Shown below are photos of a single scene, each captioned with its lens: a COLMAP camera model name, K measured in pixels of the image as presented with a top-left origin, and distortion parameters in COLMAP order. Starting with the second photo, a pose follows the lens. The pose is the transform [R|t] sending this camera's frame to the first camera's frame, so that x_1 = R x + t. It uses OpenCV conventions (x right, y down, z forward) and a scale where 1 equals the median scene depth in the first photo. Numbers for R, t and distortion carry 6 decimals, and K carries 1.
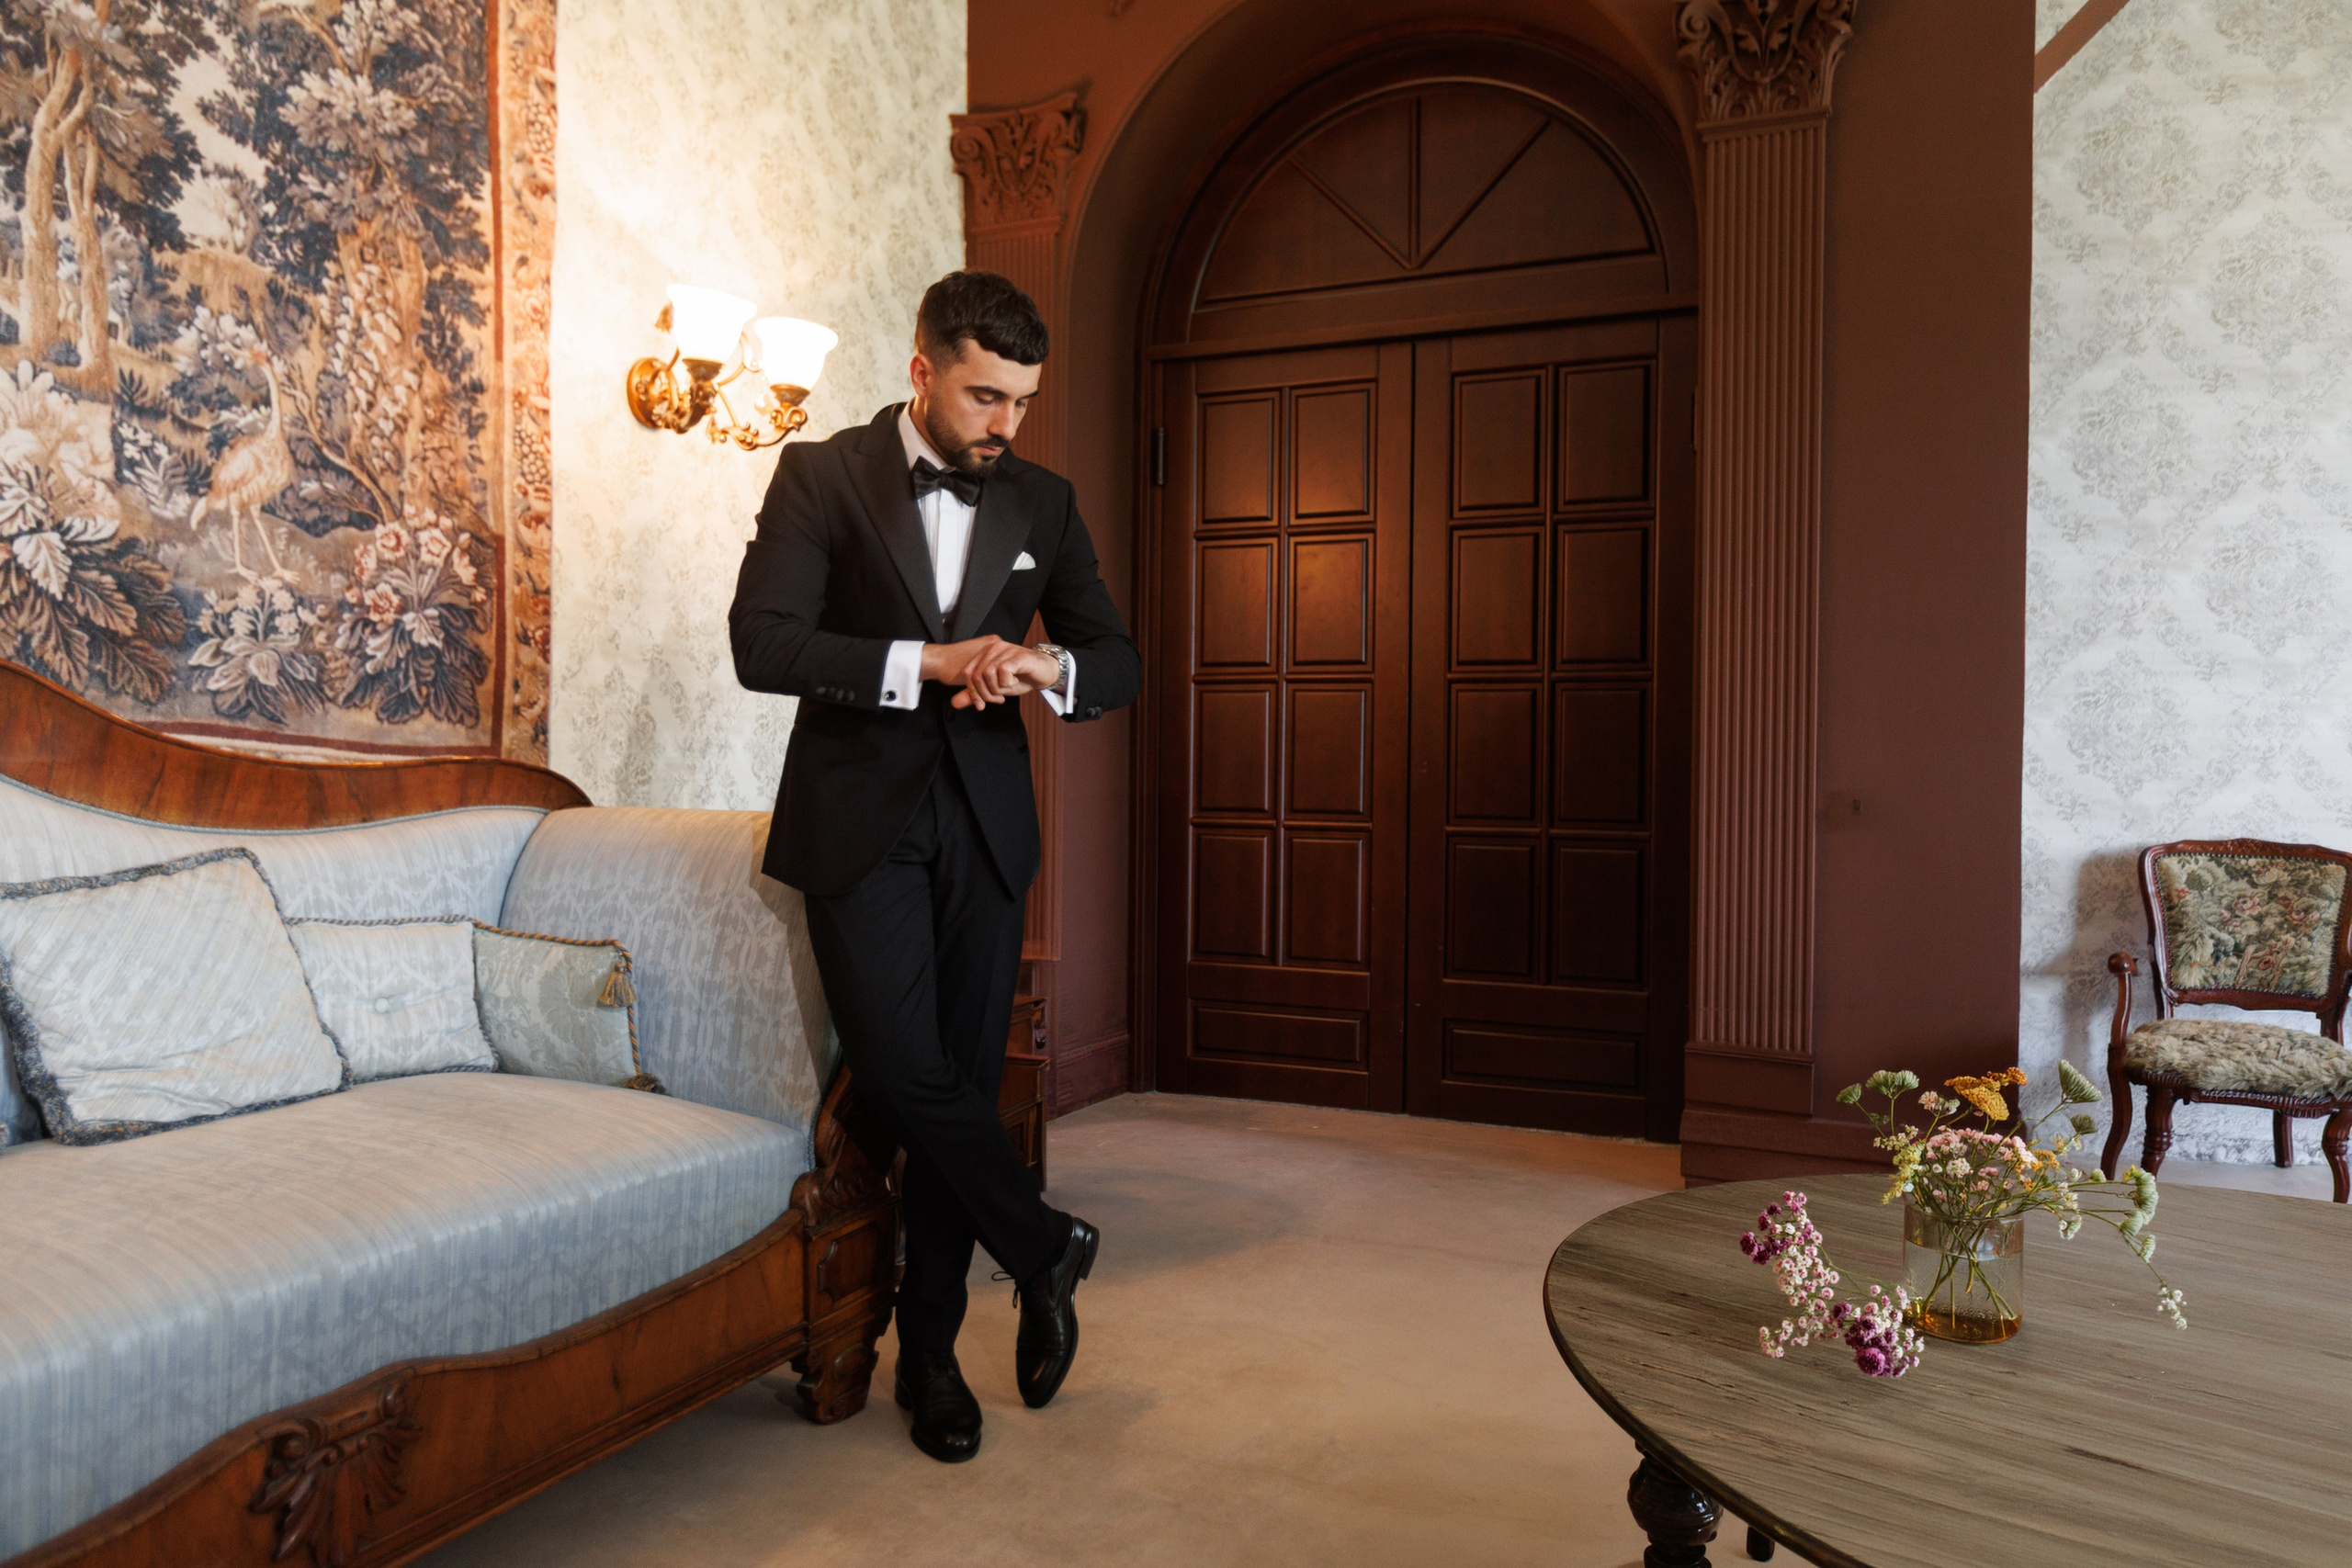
lens RADIAL K [[1673.1, 0, 1180.6], [0, 1673.1, 770.7], [0, 0, 1]] dist [0.002310, -0.000989]
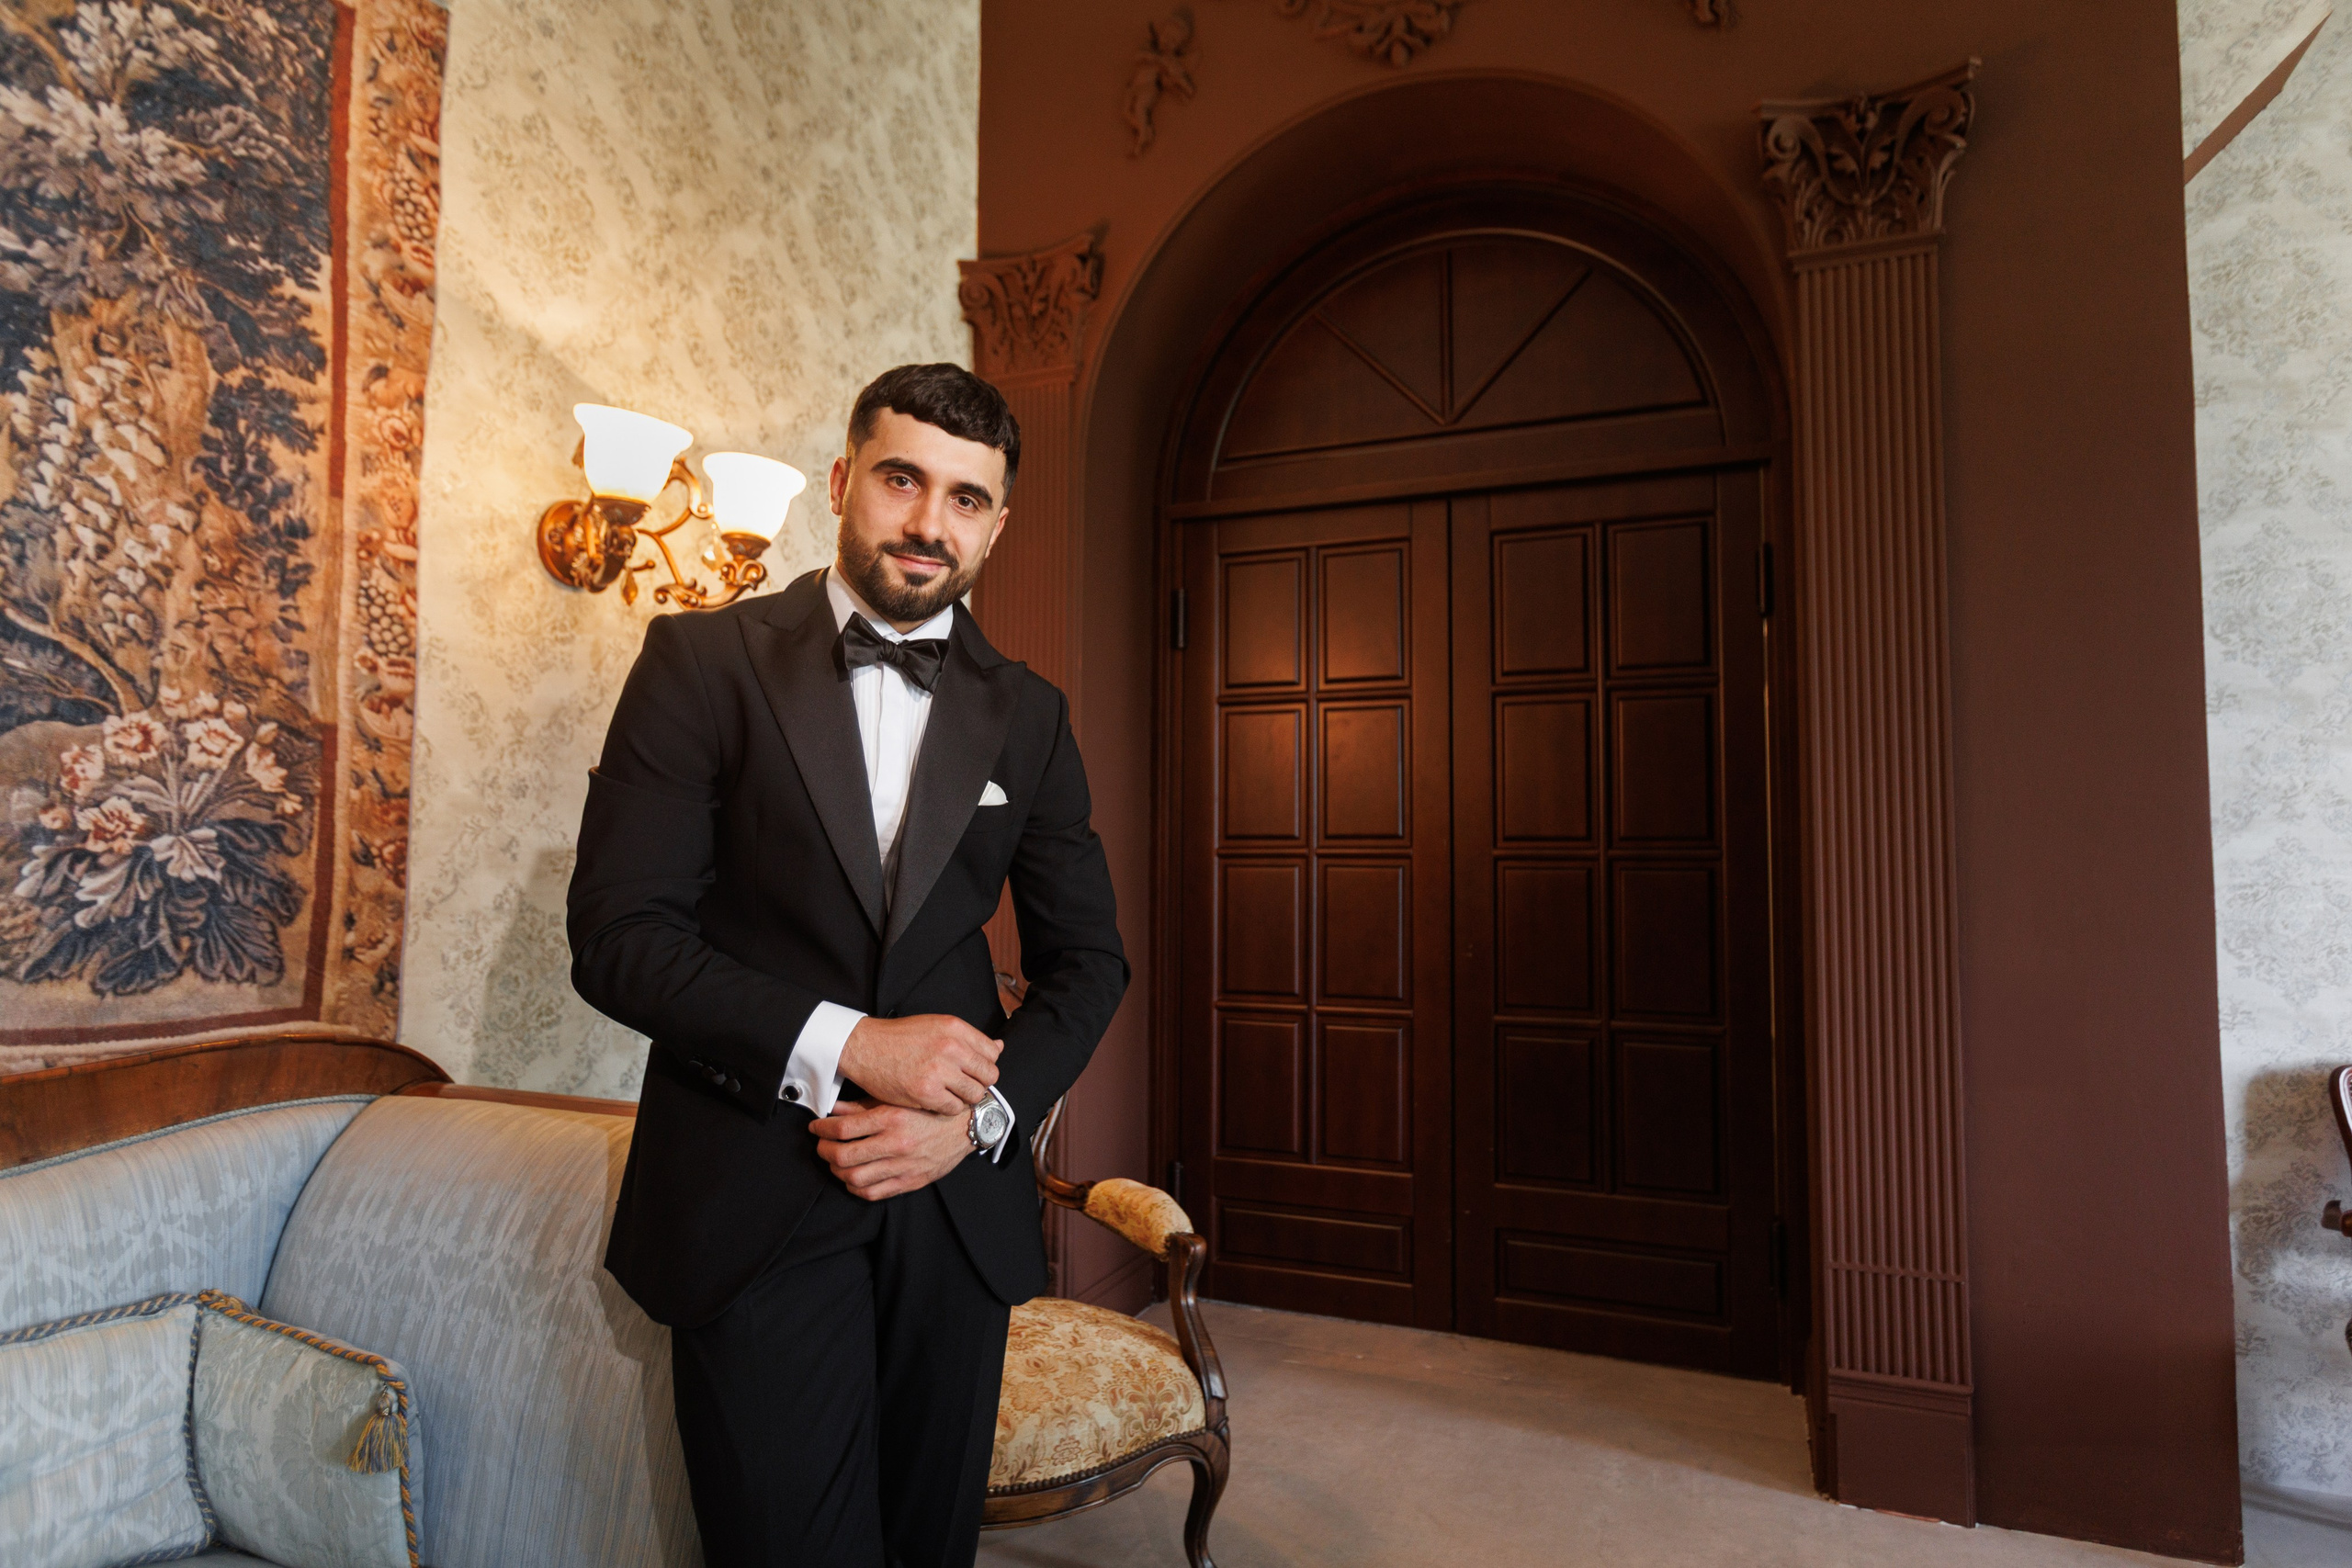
lens RADIAL K [[1334.0, 0, 1223.1], [0, 1334.0, 770.1], [0, 0, 1]] dist [-0.000839, 0.002622]
pose [[0.999344, -0.004590, 0.035935, -0.027022], [0.007150, 0.997419, -0.071444, -0.080544], [-0.035515, 0.071654, 0.996797, 0.421023]]
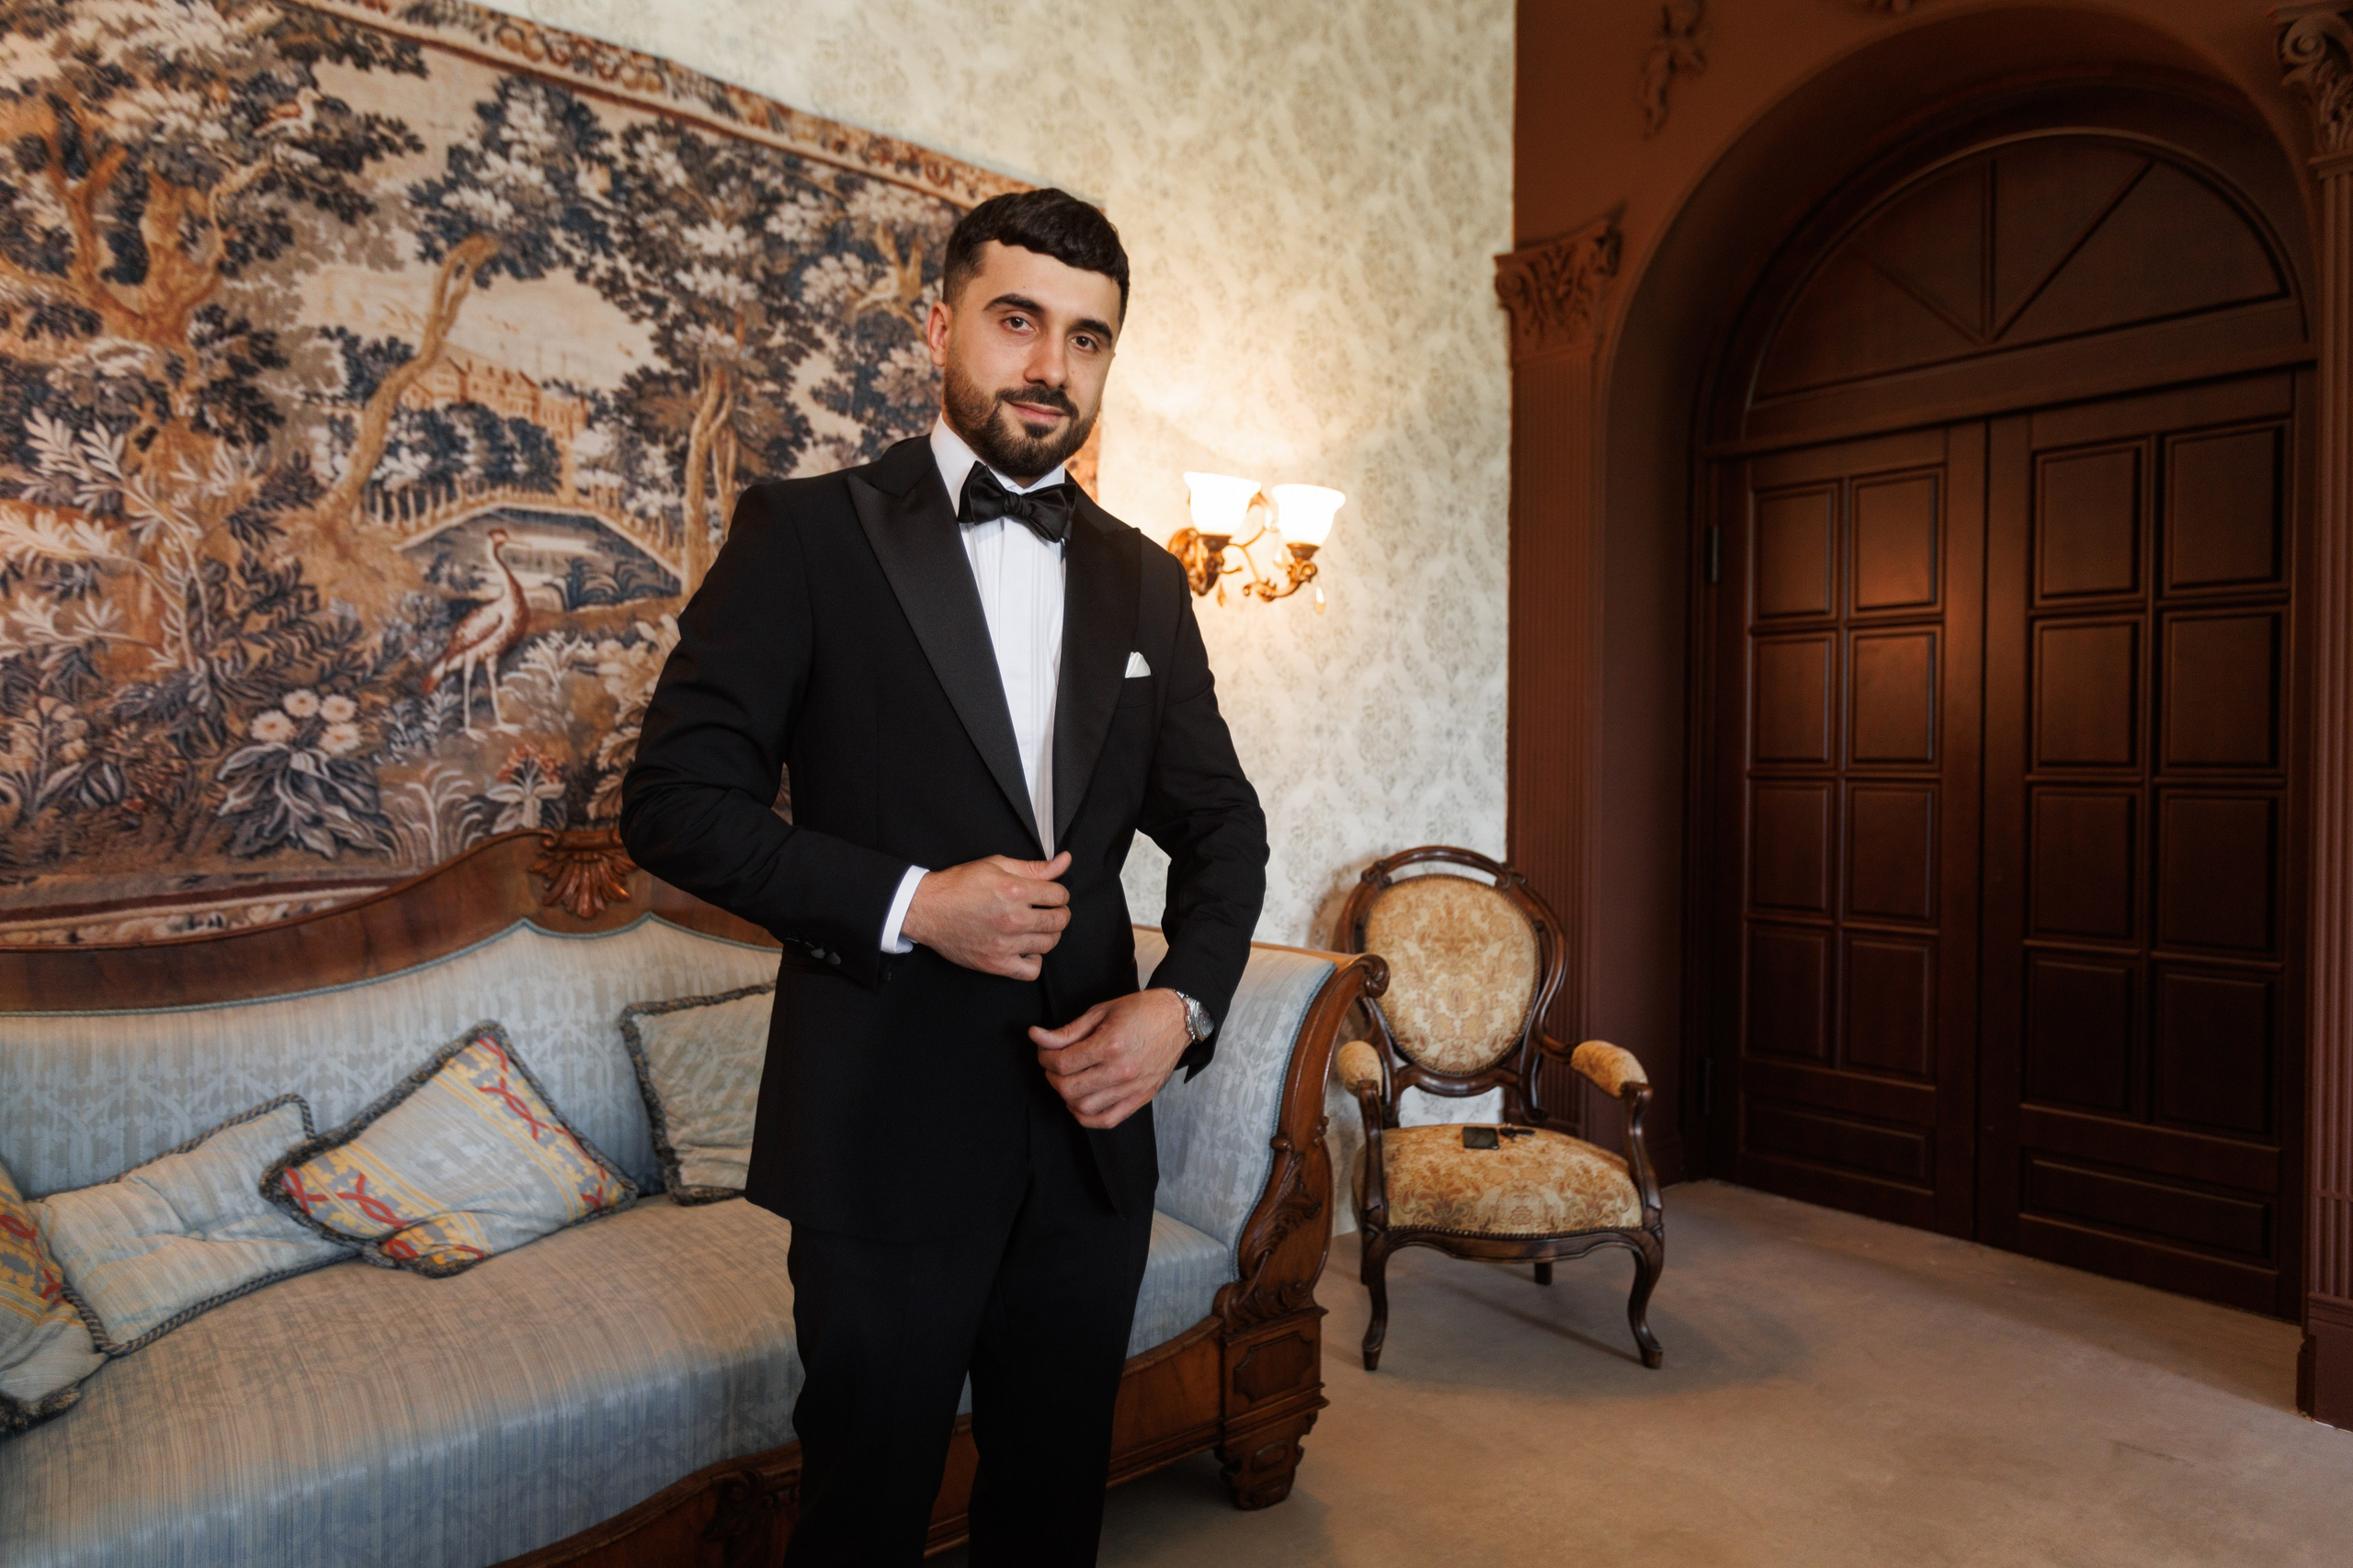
lens RADIAL K [[1517.1, 0, 1175.4], [0, 1517.1, 771.1], [0, 0, 1]] dist [0.001858, -0.000352]
pose [[0.897176, 0.000848, -0.441672, 0.172479], [-0.003319, 0.999983, -0.004822, -0.087595], [0.441660, 0.005792, 0.897164, 0.058930]]
